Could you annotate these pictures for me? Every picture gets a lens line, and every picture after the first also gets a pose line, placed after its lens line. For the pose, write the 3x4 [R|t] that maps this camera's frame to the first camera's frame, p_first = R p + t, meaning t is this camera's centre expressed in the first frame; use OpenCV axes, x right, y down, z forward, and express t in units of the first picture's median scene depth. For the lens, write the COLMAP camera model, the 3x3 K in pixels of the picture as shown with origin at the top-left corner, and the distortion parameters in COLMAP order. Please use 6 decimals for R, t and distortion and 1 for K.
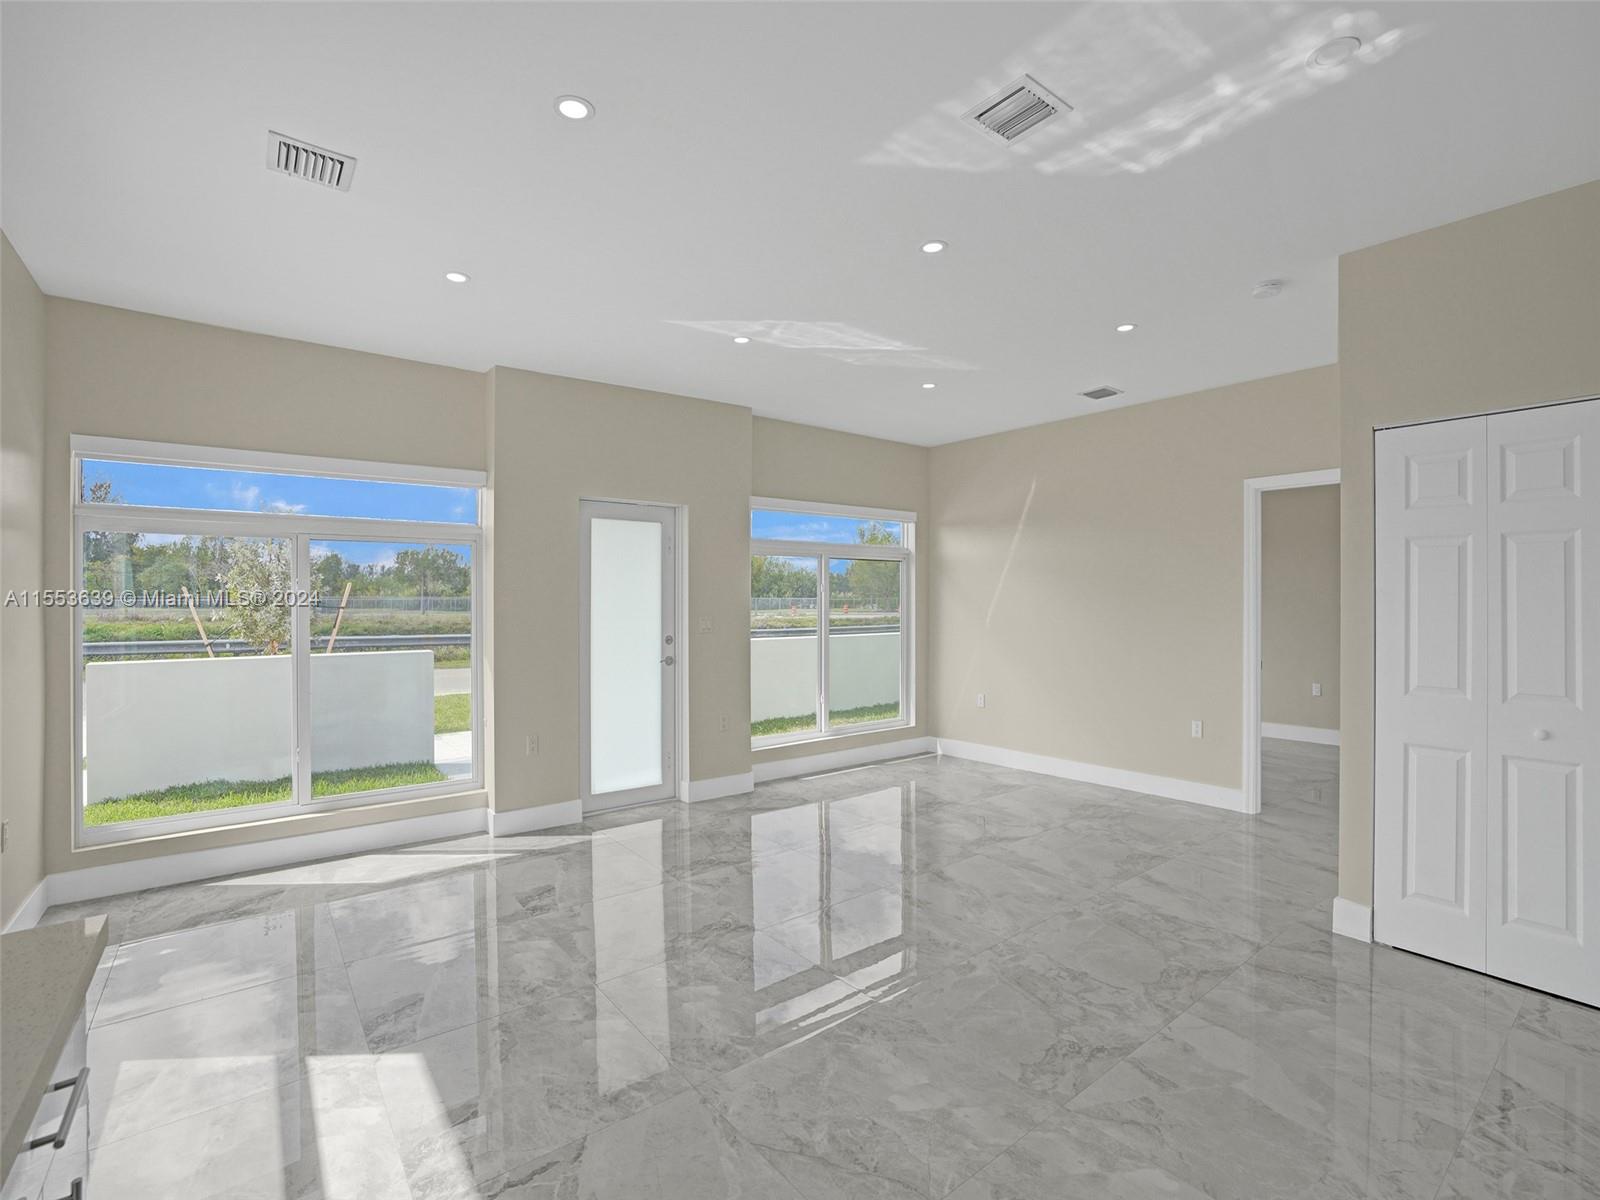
lens RADIAL K [[737.6, 0, 802.8], [0, 737.6, 600.8], [0, 0, 1]] dist [-0.063235, 0.019504]
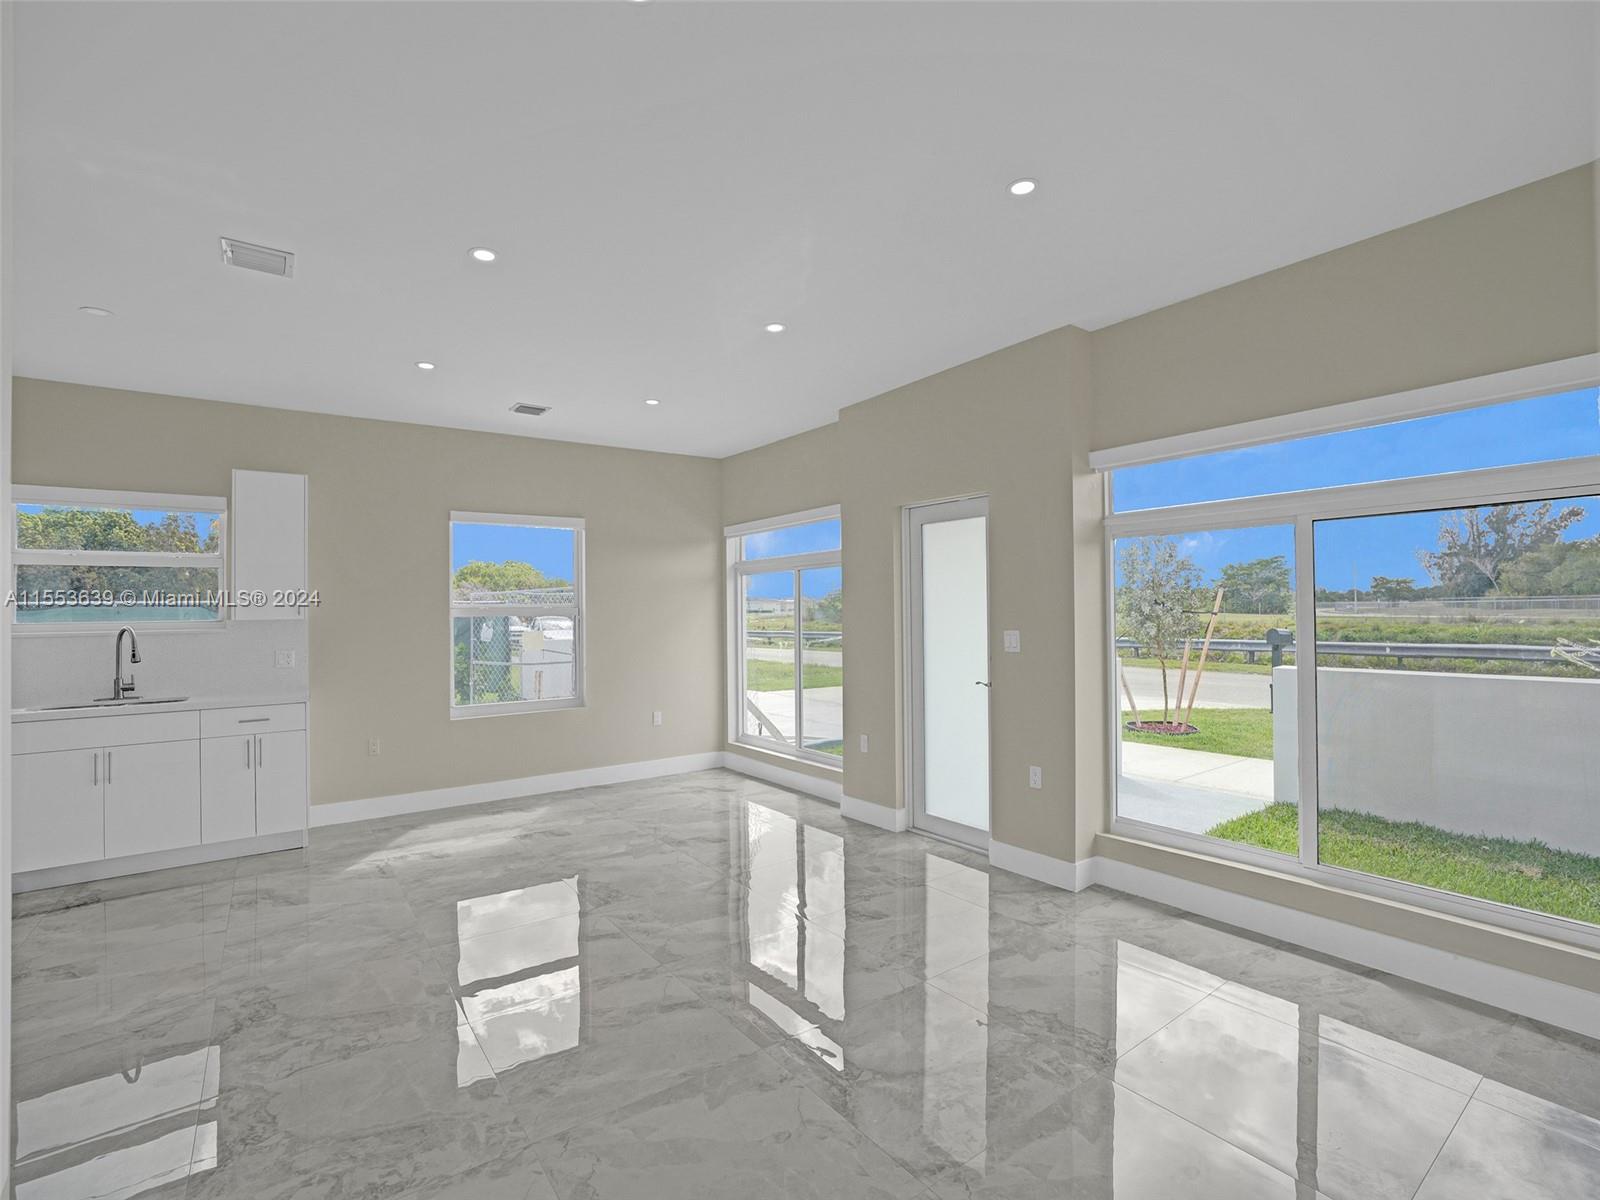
lens RADIAL K [[737.6, 0, 810.6], [0, 737.6, 592.6], [0, 0, 1]] dist [-0.063235, 0.019504]
pose [[-0.023589, -0.024077, -0.999432, 1.021629], [0.011826, 0.999633, -0.024361, -0.003421], [0.999652, -0.012394, -0.023296, 1.311562]]
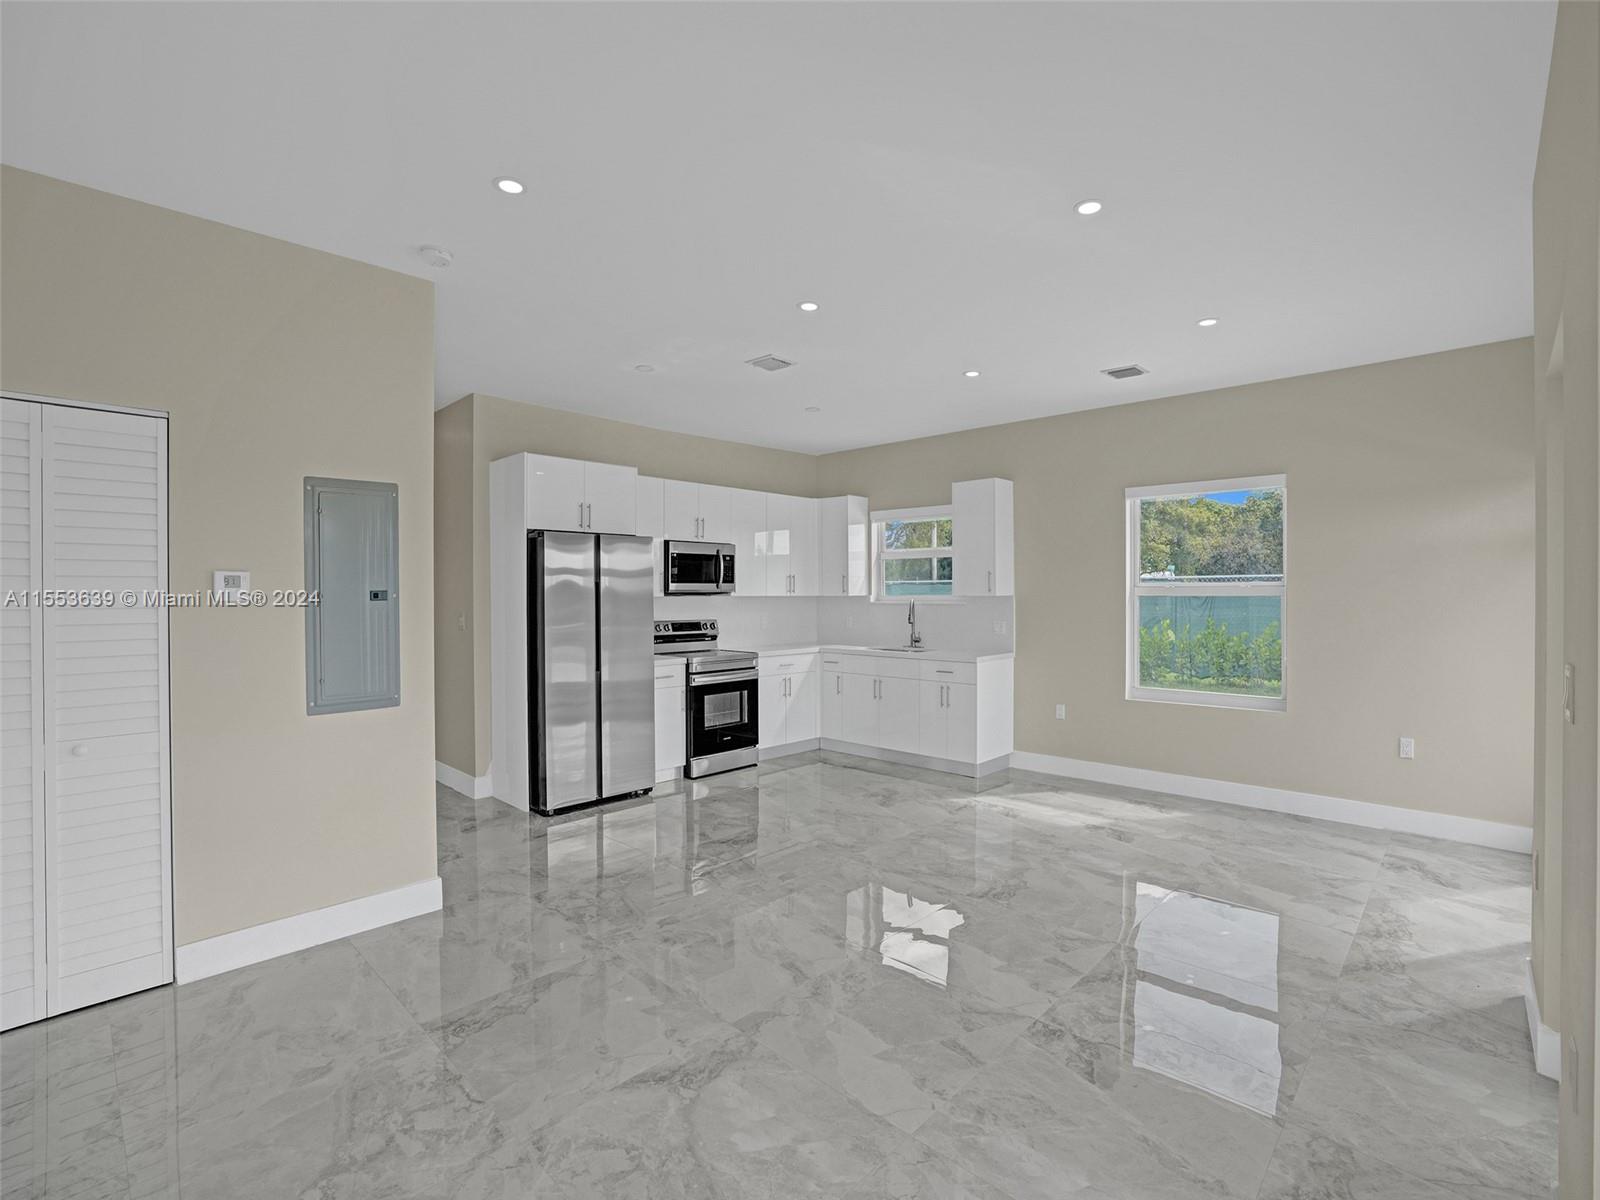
lens RADIAL K [[737.6, 0, 803.1], [0, 737.6, 584.5], [0, 0, 1]] dist [-0.063235, 0.019504]
pose [[-0.989130, 0.002597, -0.147021, 0.333652], [0.003595, 0.999972, -0.006520, -0.015174], [0.147000, -0.006978, -0.989112, 1.986384]]
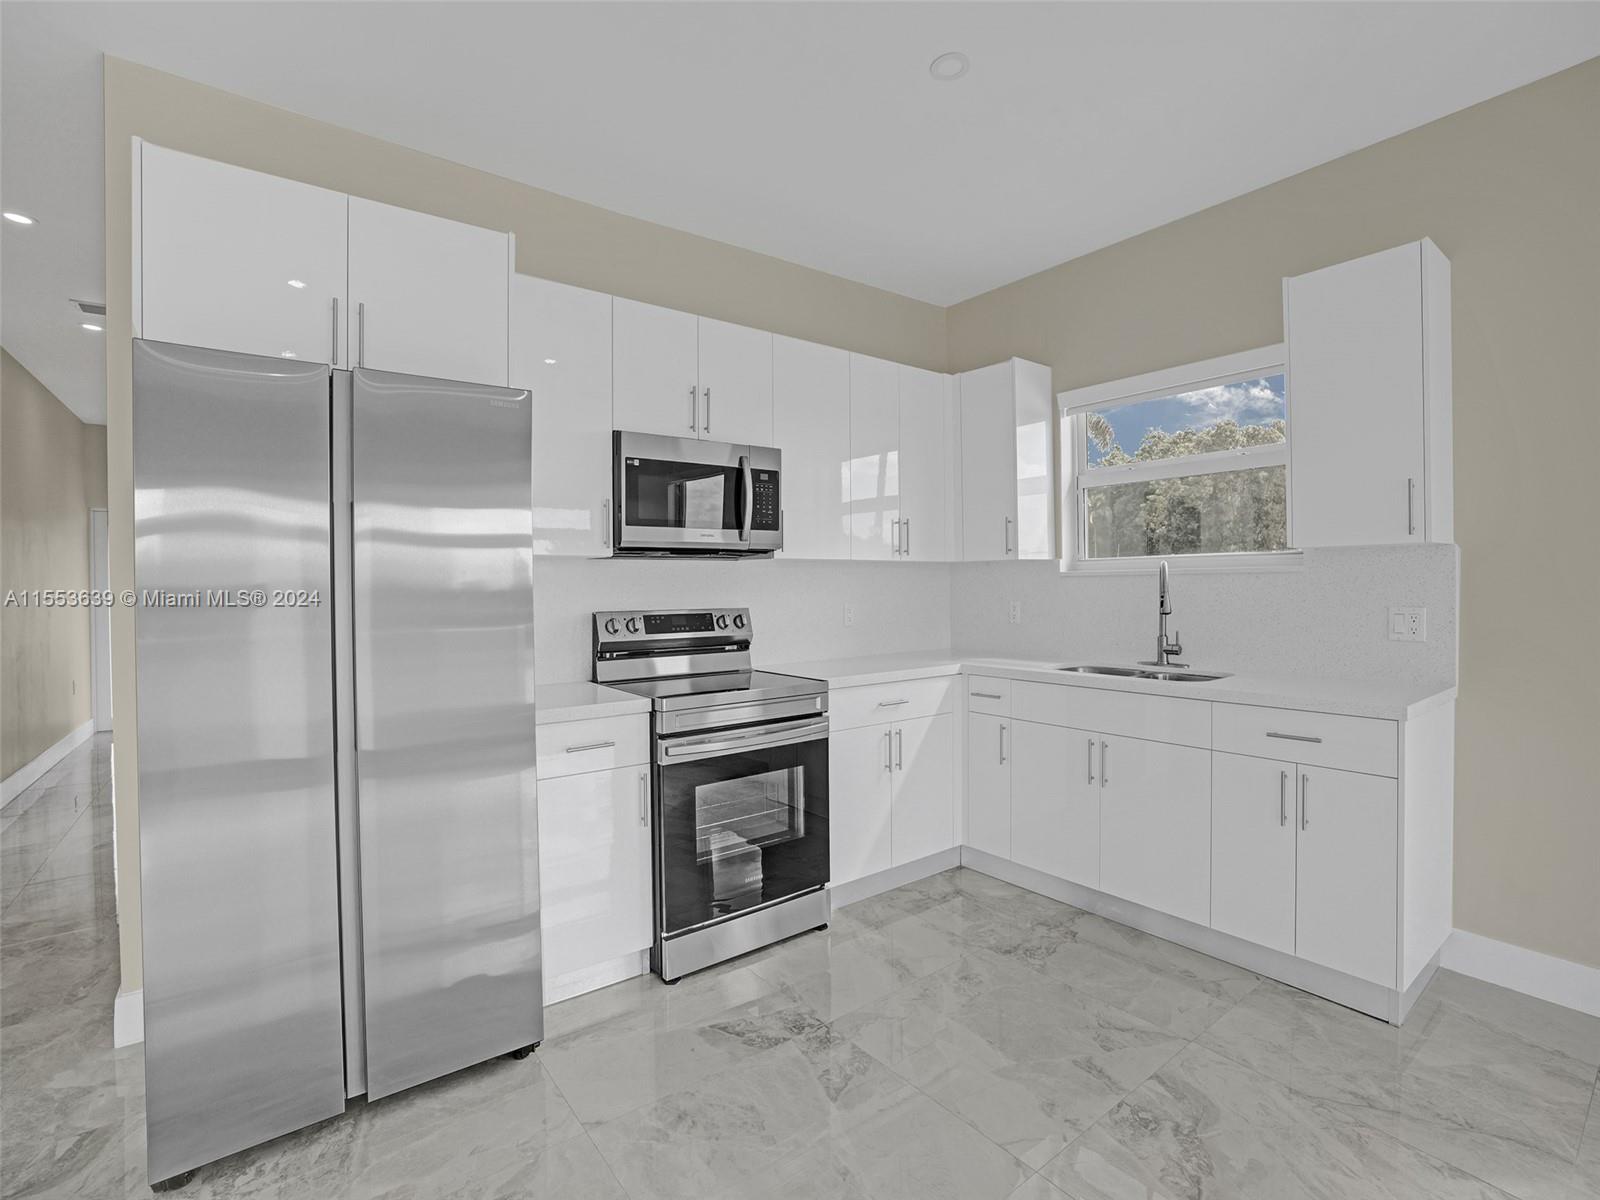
lens RADIAL K [[737.6, 0, 790.6], [0, 737.6, 587.8], [0, 0, 1]] dist [-0.063235, 0.019504]
pose [[-0.999813, 0.011985, 0.015151, 0.199406], [0.012118, 0.999889, 0.008687, 0.031802], [-0.015045, 0.008869, -0.999847, 0.947339]]
